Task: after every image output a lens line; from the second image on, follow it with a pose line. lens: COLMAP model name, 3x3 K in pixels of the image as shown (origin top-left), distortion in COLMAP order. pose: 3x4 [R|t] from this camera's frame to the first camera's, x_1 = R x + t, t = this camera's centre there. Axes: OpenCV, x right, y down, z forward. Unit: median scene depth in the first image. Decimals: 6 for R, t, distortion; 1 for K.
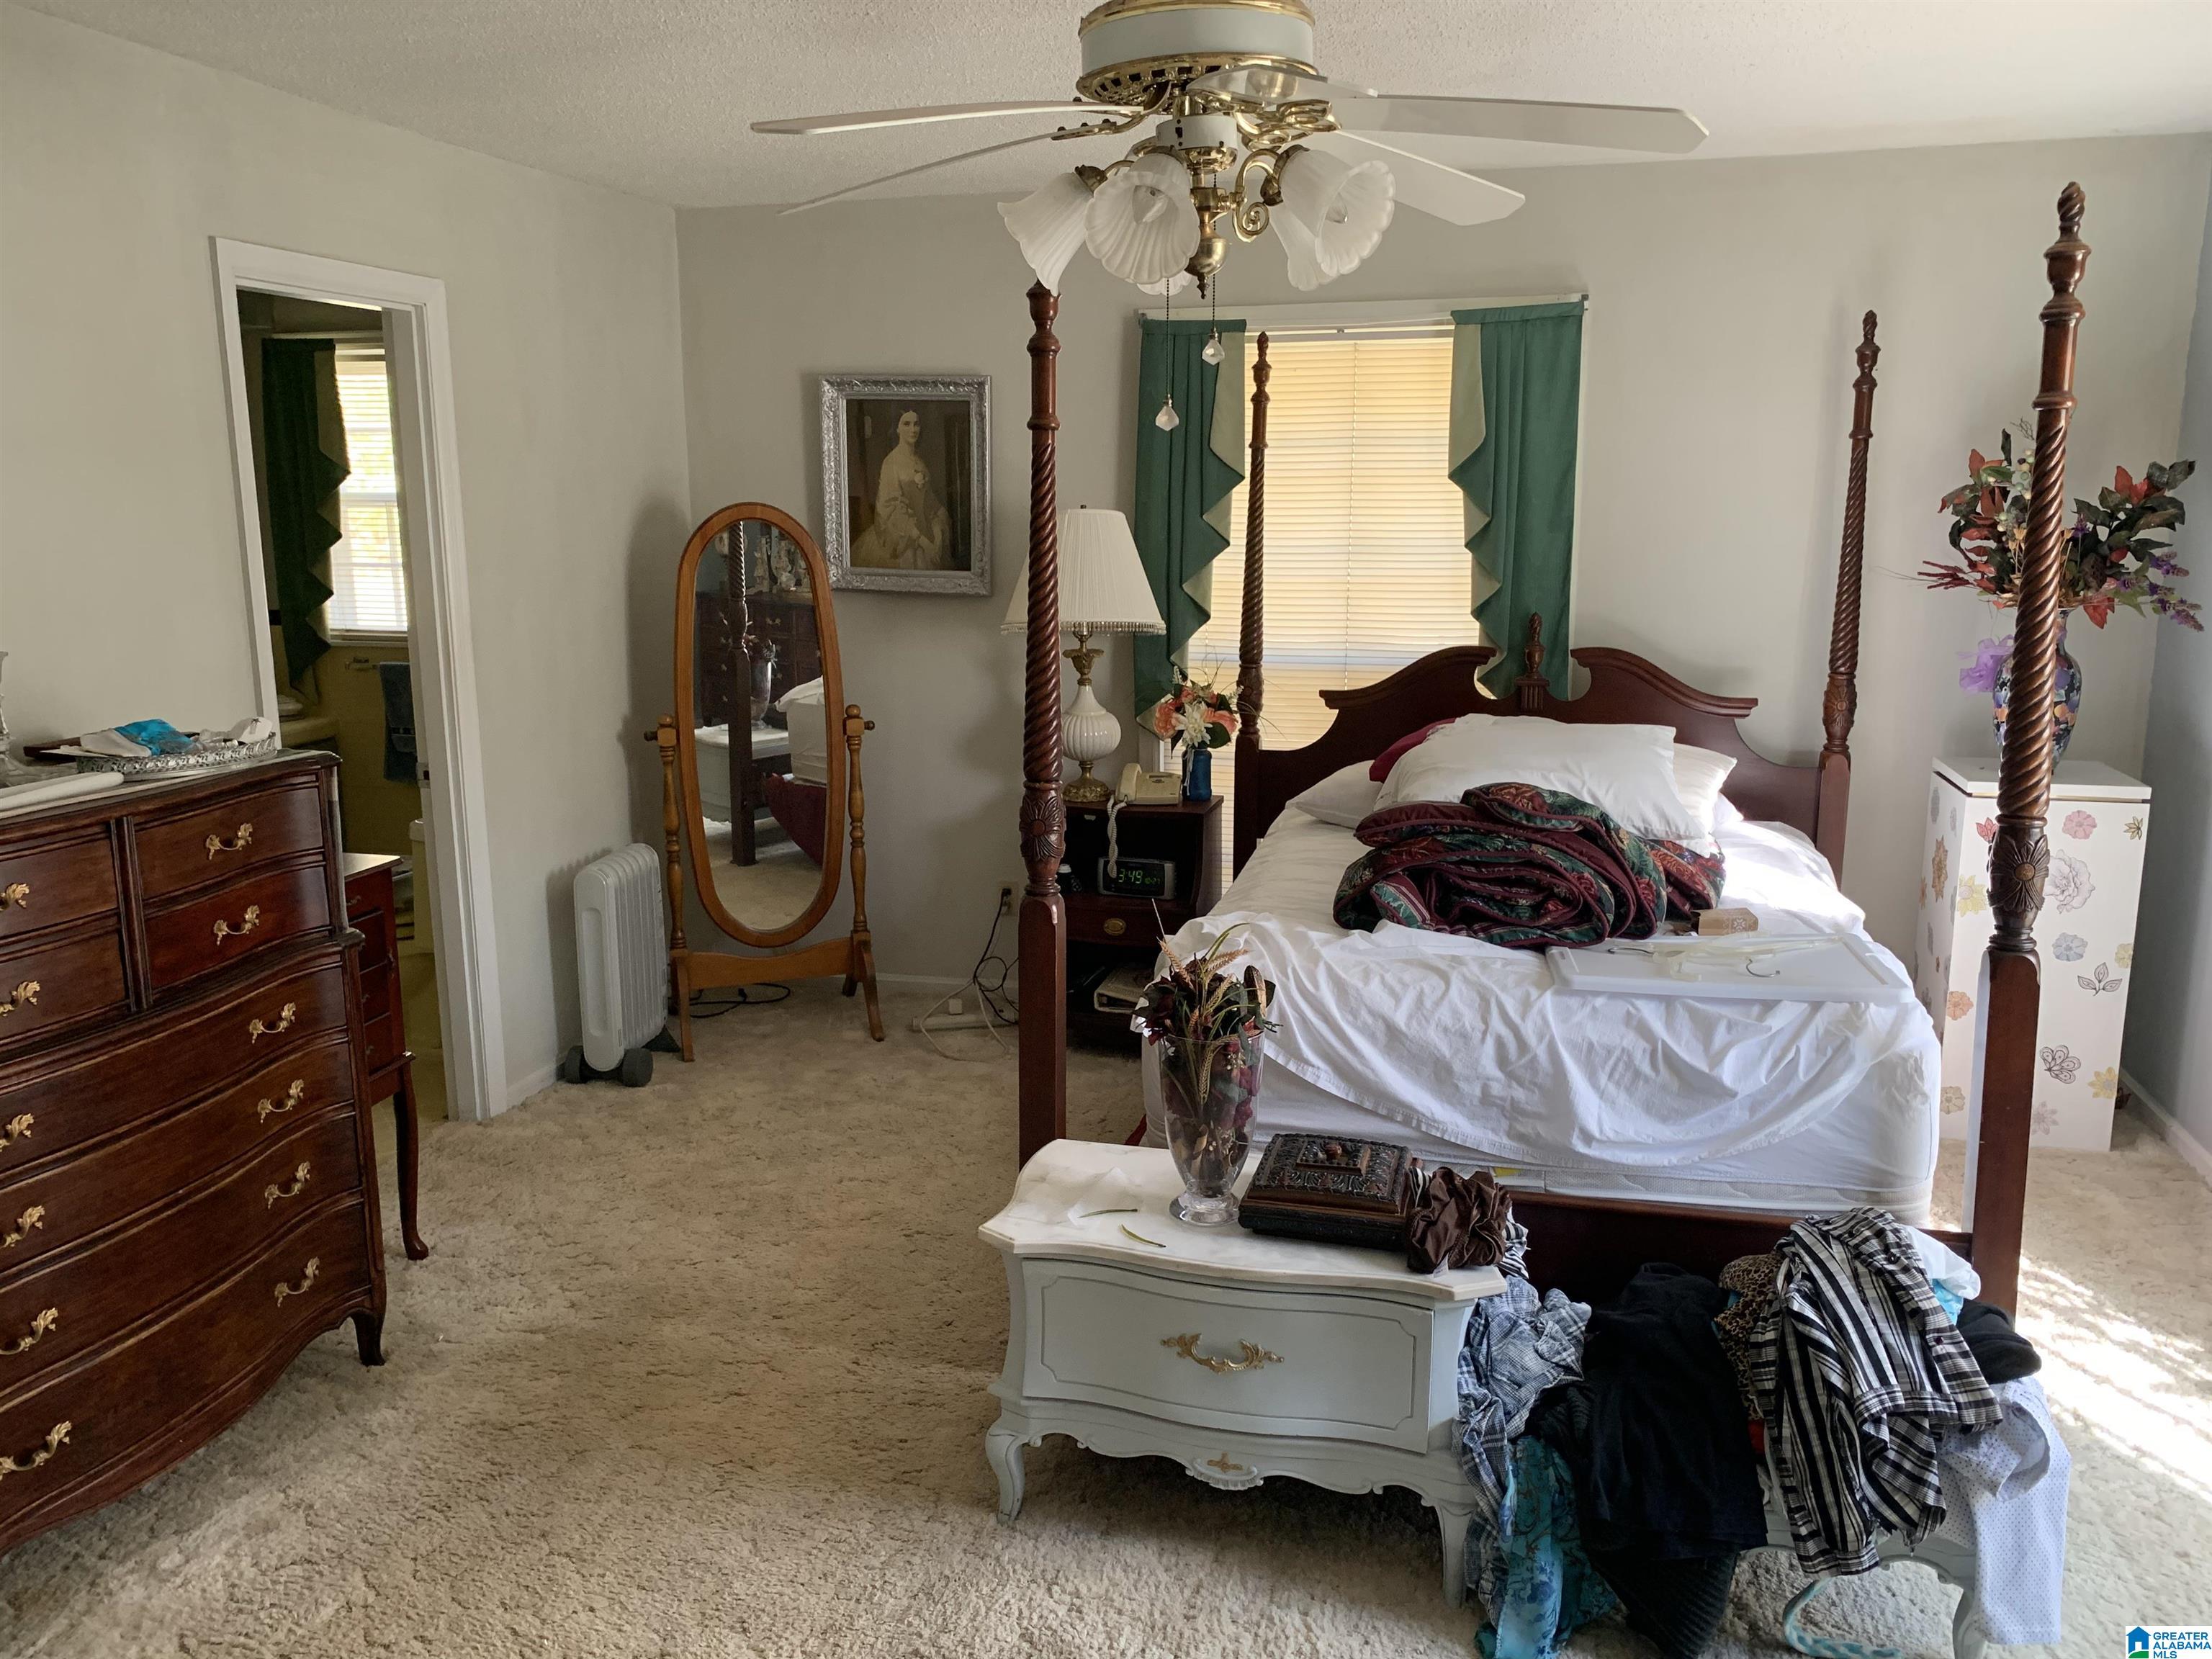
lens RADIAL K [[1691.6, 0, 1106.7], [0, 1691.6, 838.5], [0, 0, 1]] dist [0.061266, -0.033052]
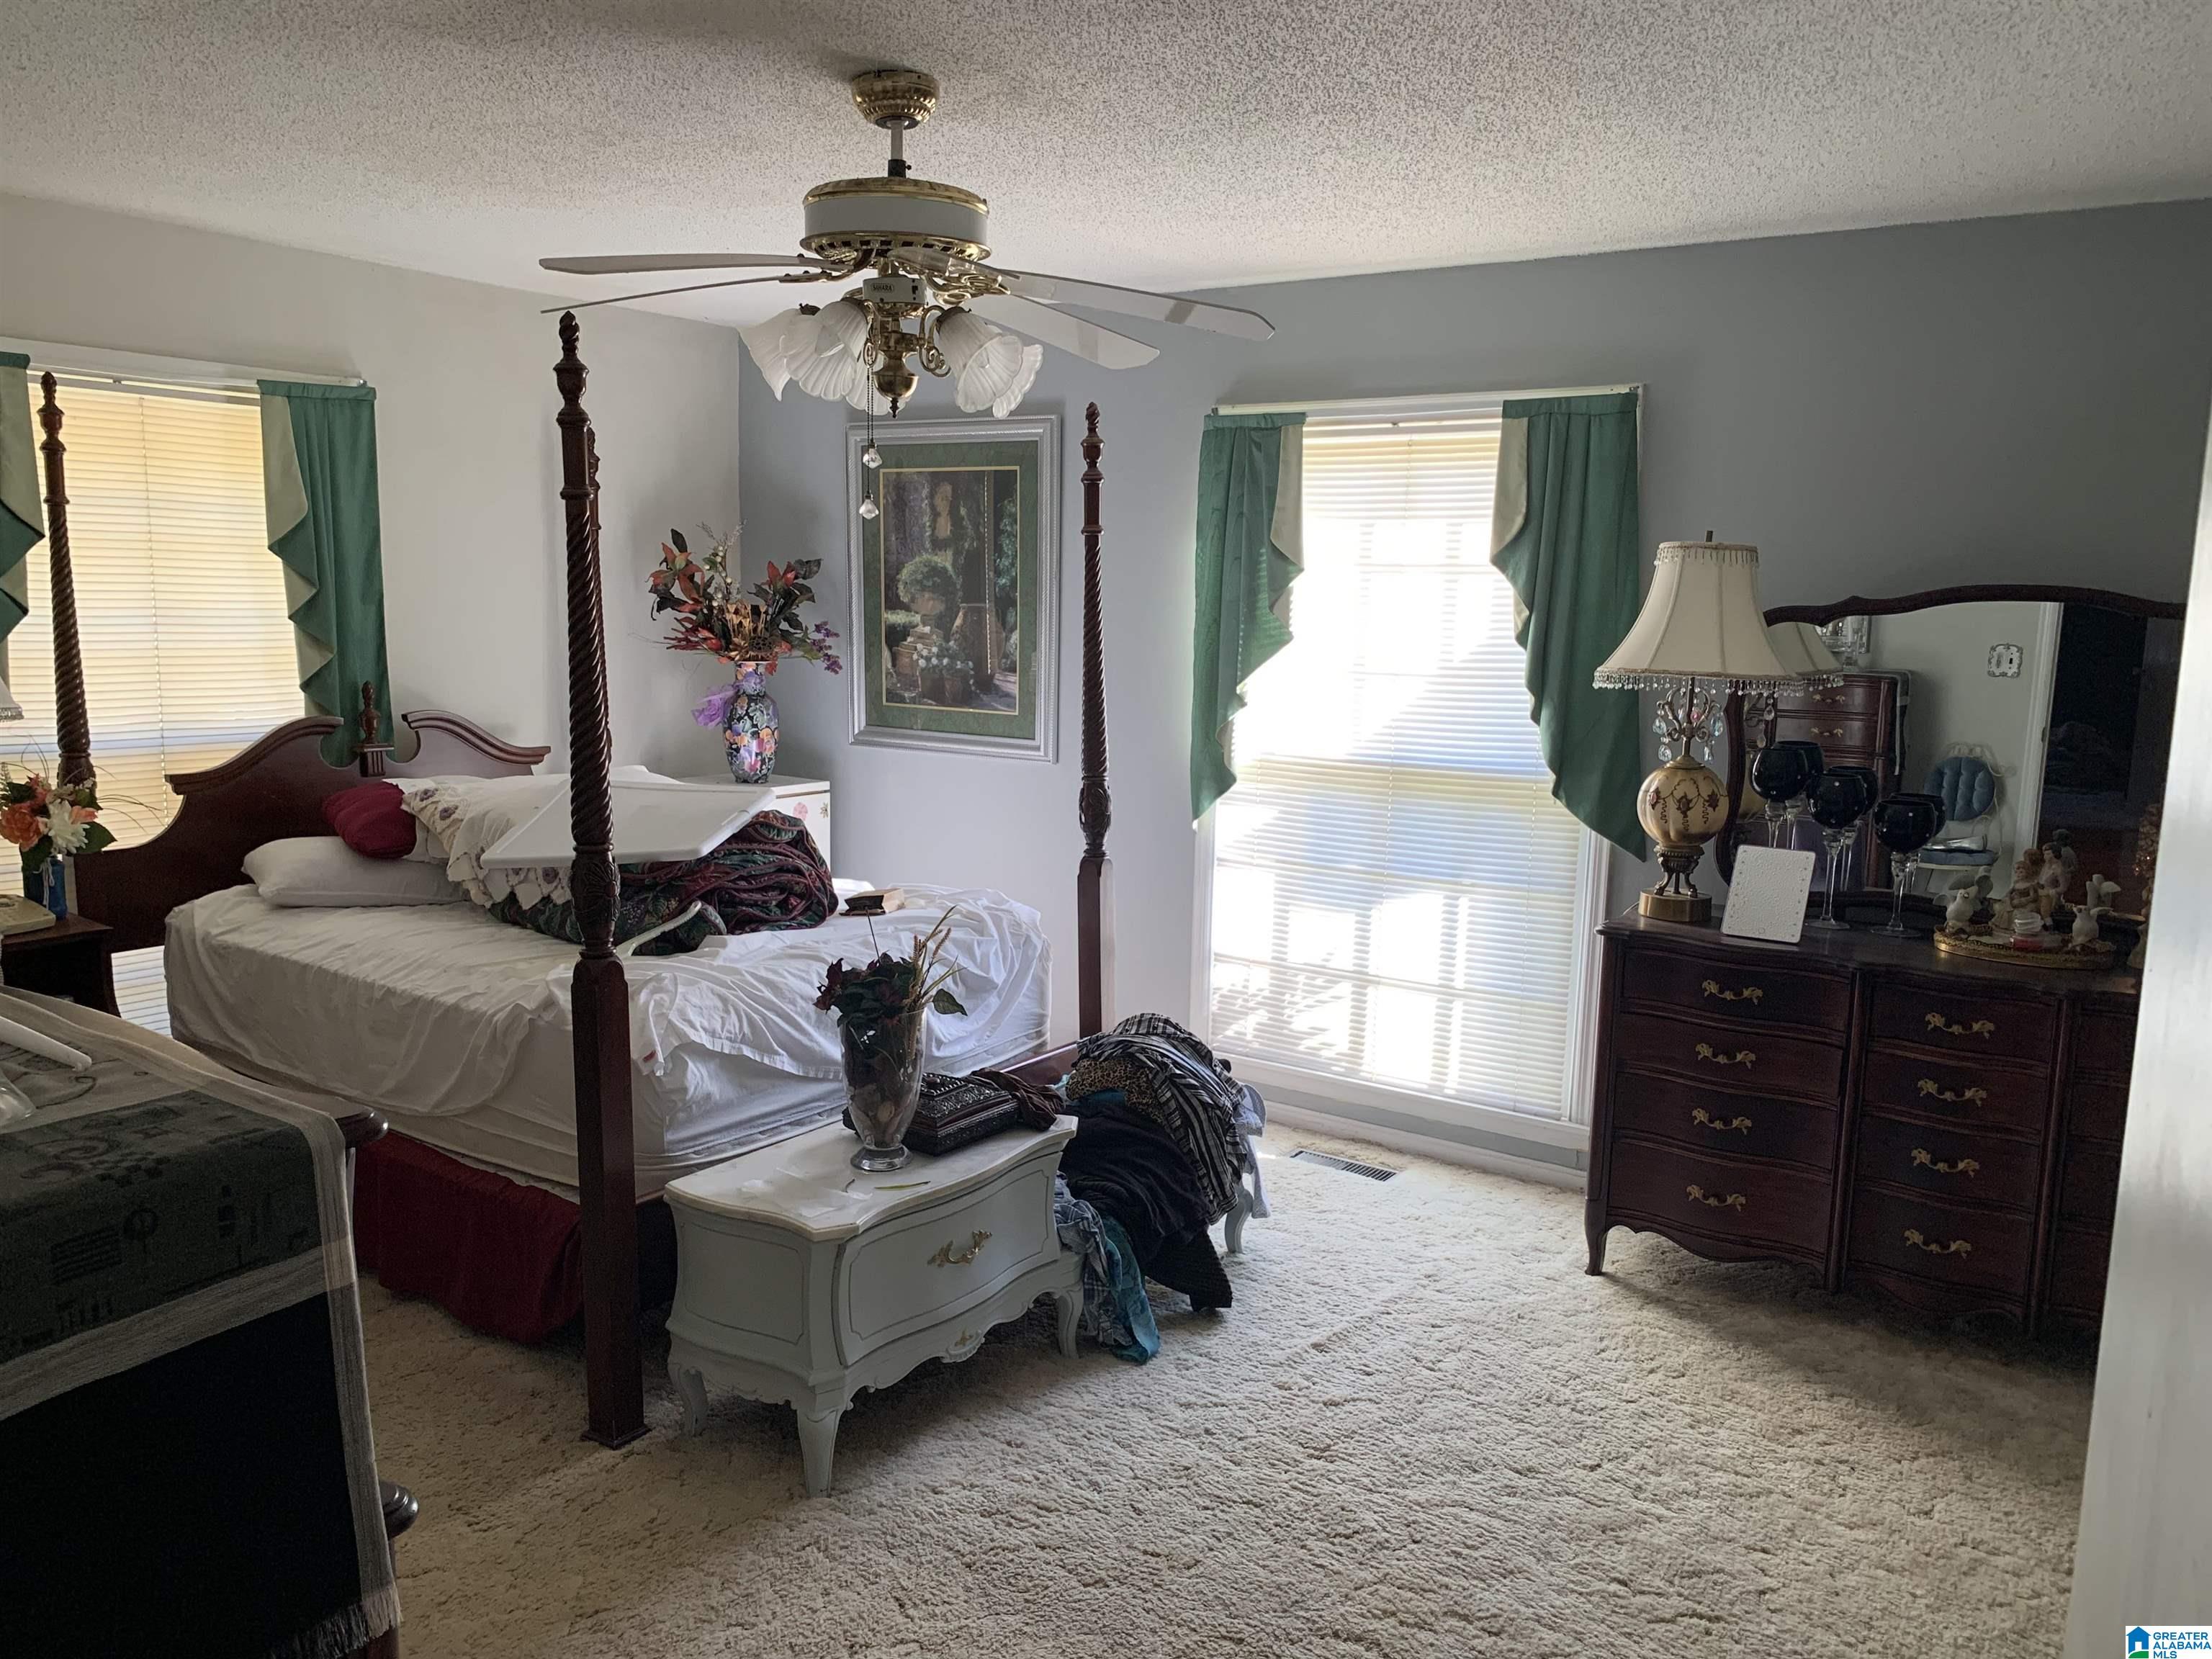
lens RADIAL K [[1691.6, 0, 1111.9], [0, 1691.6, 823.4], [0, 0, 1]] dist [0.061266, -0.033052]
pose [[0.360688, -0.119677, 0.924976, -0.554555], [0.169290, 0.983661, 0.061256, -0.035609], [-0.917194, 0.134495, 0.375055, 0.210837]]
